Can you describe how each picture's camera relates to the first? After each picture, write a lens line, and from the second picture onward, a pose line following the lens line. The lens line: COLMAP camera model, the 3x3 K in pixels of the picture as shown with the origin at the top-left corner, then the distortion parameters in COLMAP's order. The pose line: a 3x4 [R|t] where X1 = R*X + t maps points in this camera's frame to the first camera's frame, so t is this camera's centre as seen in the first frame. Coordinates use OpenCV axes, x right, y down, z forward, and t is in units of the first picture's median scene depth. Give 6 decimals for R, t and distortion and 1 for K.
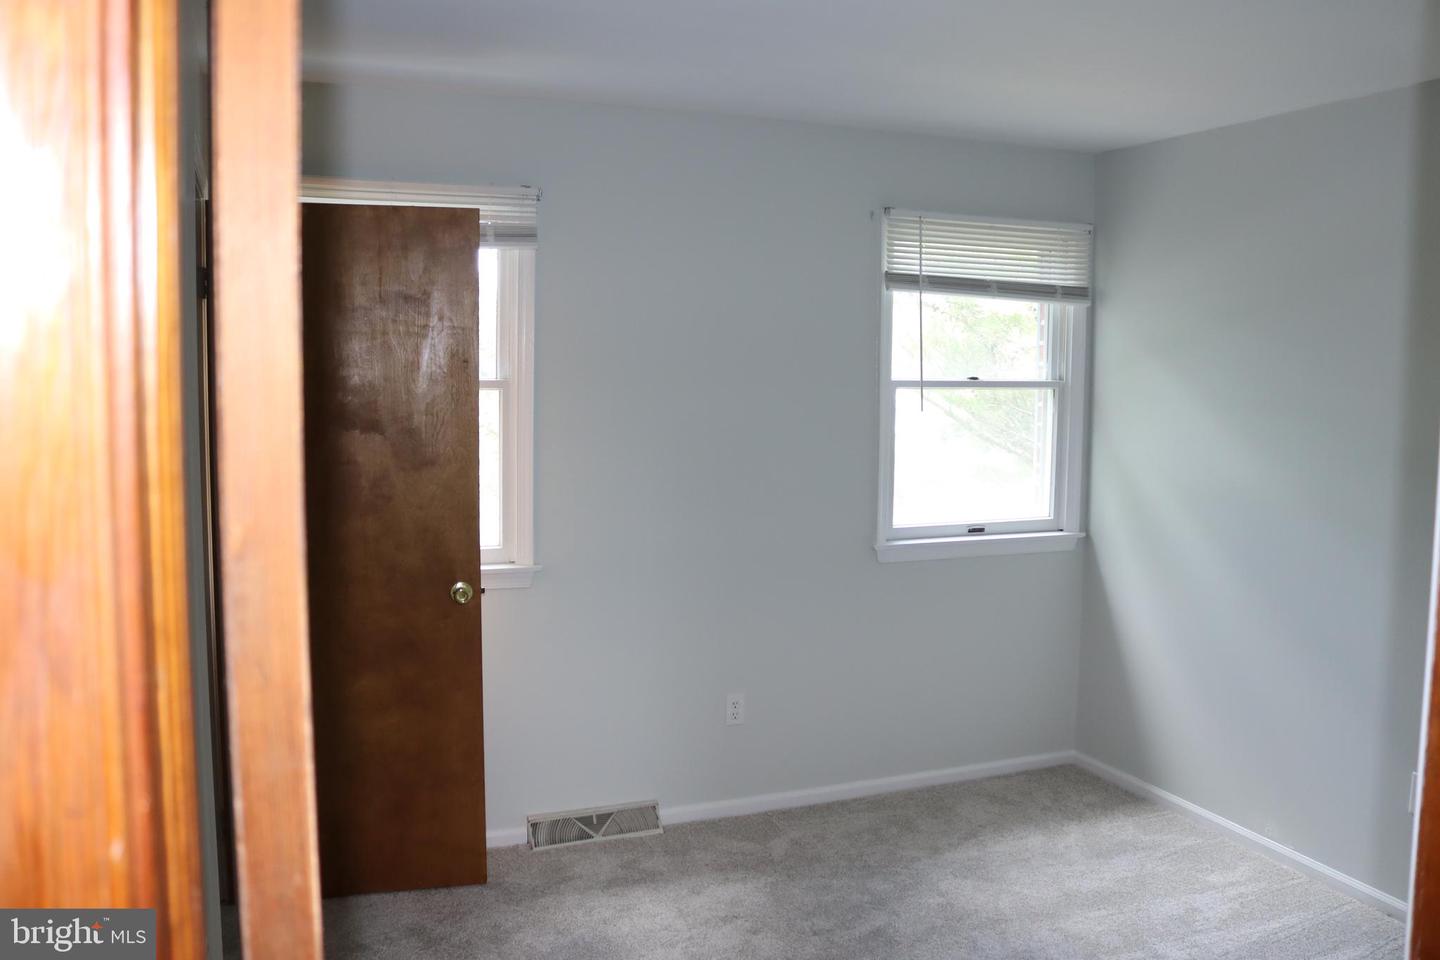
lens RADIAL K [[1216.7, 0, 720.0], [0, 1216.7, 480.0], [0, 0, 1]] dist [-0.158703, 0.168107]
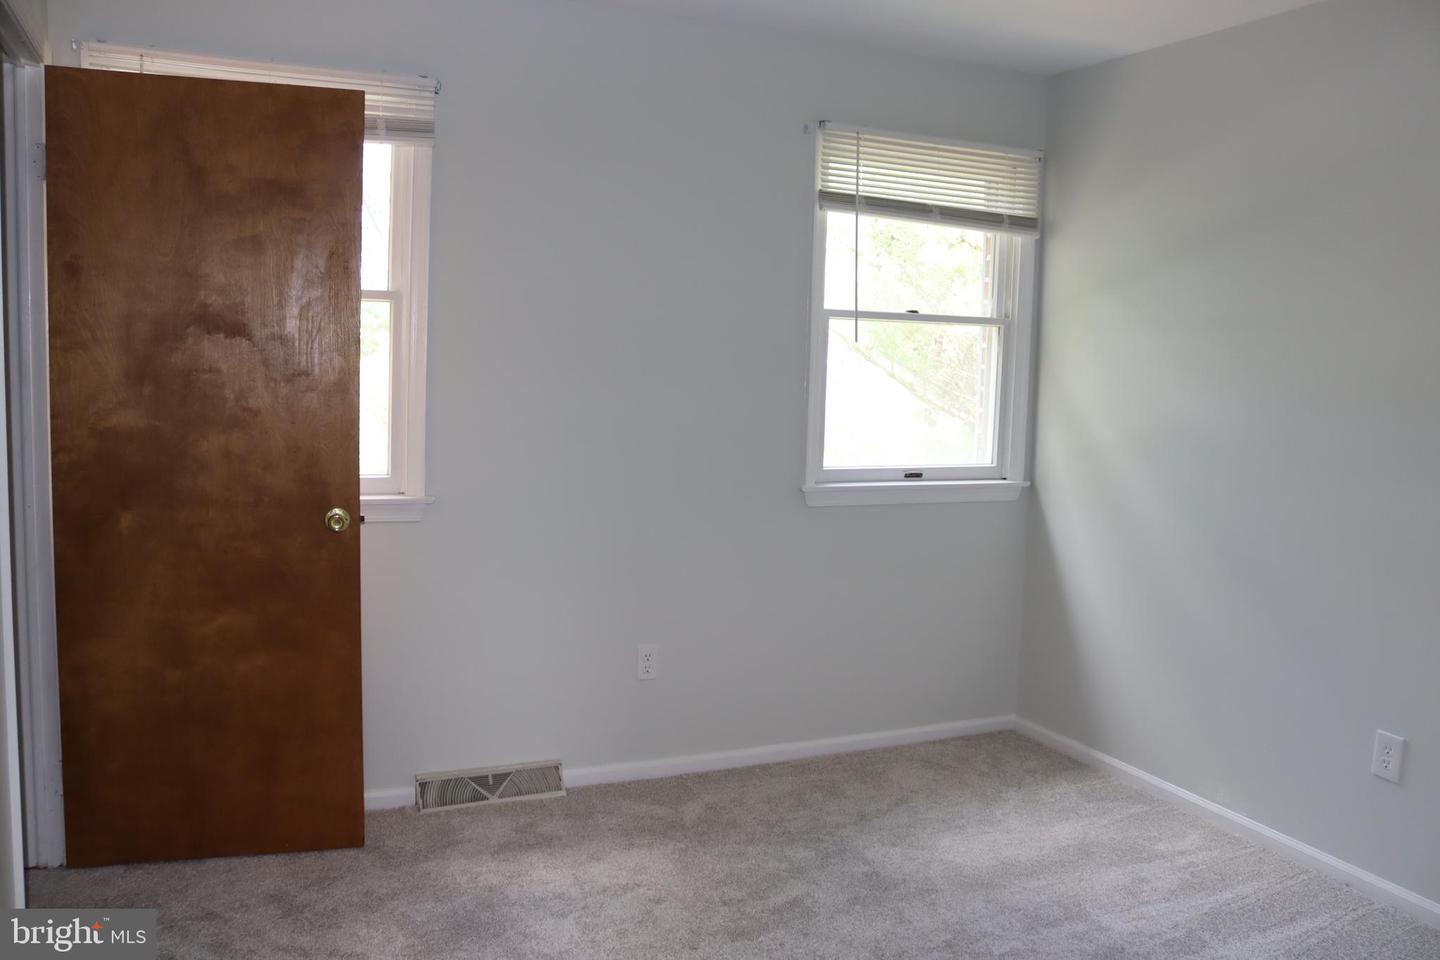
lens RADIAL K [[1217.9, 0, 720.0], [0, 1217.9, 480.0], [0, 0, 1]] dist [-0.155853, 0.155147]
pose [[0.998908, 0.016177, 0.043837, 0.027785], [-0.016677, 0.999800, 0.011061, 0.045450], [-0.043649, -0.011780, 0.998977, 0.090909]]
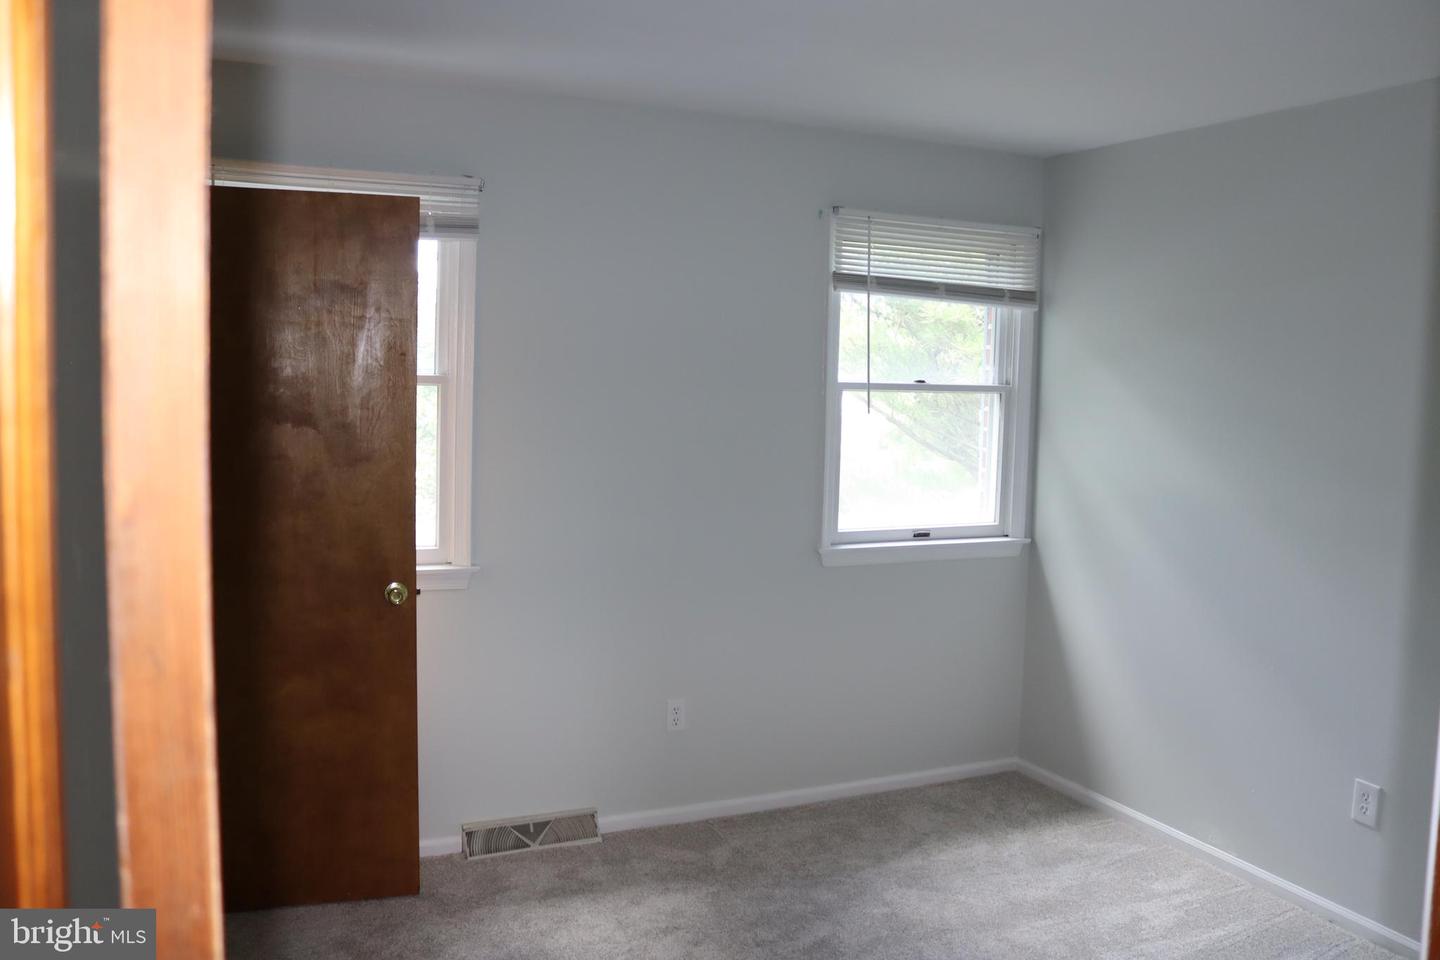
lens RADIAL K [[1216.7, 0, 720.0], [0, 1216.7, 480.0], [0, 0, 1]] dist [-0.158703, 0.168107]
pose [[0.998635, 0.010633, 0.051143, -0.004710], [-0.010344, 0.999929, -0.005906, 0.005046], [-0.051202, 0.005369, 0.998674, 0.021703]]
